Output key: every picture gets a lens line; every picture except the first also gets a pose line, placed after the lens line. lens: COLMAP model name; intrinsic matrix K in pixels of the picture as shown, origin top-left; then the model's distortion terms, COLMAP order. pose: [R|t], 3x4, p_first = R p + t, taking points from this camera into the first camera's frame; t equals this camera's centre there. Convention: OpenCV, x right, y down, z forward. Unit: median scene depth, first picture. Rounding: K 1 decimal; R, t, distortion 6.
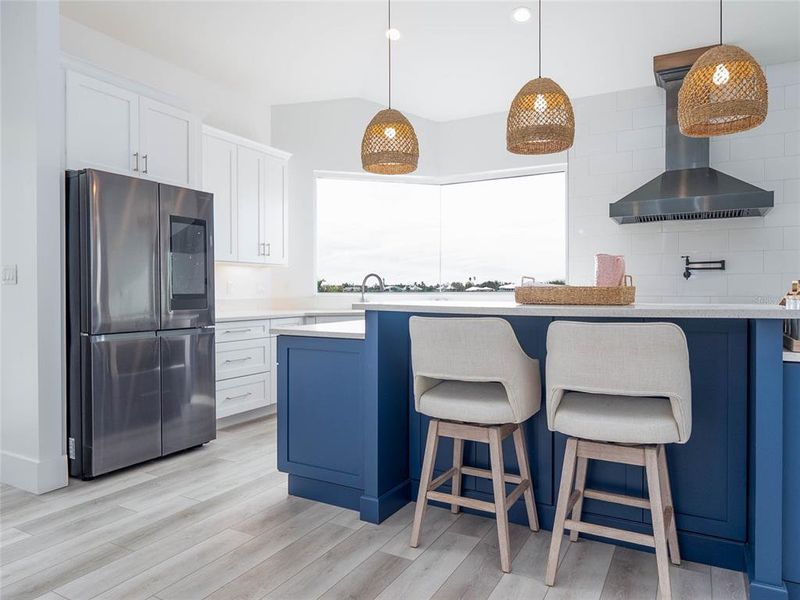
lens RADIAL K [[535.0, 0, 400.0], [0, 535.0, 300.0], [0, 0, 1]] dist [-0.000580, -0.002032]
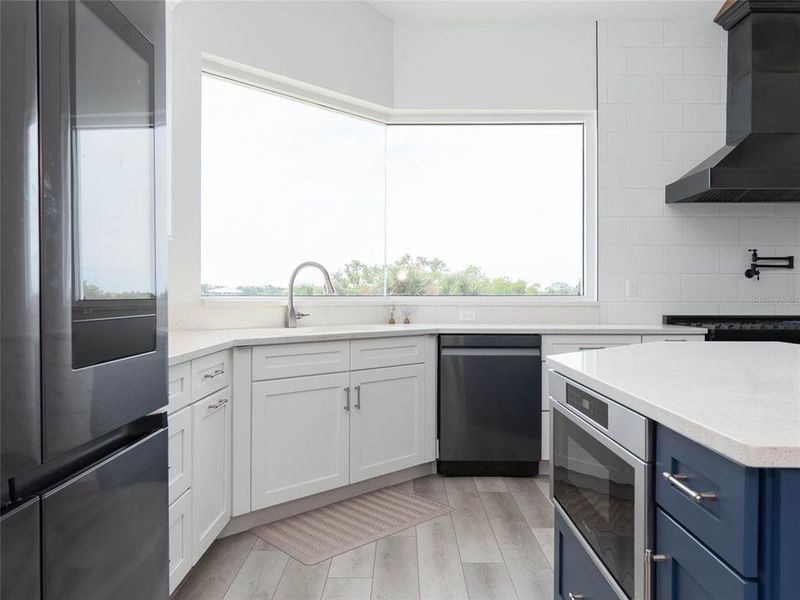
lens RADIAL K [[575.6, 0, 399.9], [0, 575.6, 299.7], [0, 0, 1]] dist [-0.005390, -0.003674]
pose [[0.880530, -0.000039, 0.473990, -0.379971], [0.006374, 0.999911, -0.011759, -0.004743], [-0.473947, 0.013376, 0.880452, 0.659176]]
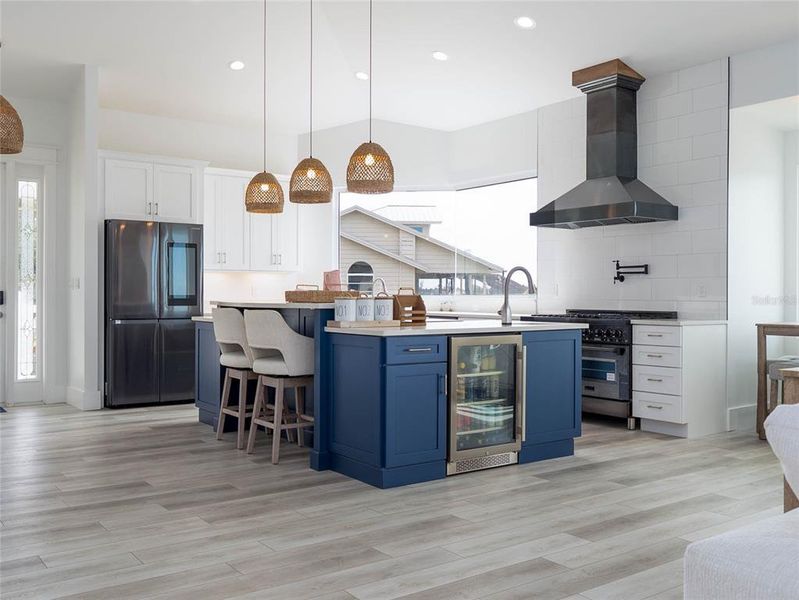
lens RADIAL K [[775.0, 0, 411.5], [0, 775.0, 299.3], [0, 0, 1]] dist [0.000150, -0.002009]
pose [[0.909533, 0.006811, -0.415576, 1.008353], [-0.010715, 0.999918, -0.007065, 0.008257], [0.415493, 0.010879, 0.909531, -0.637163]]
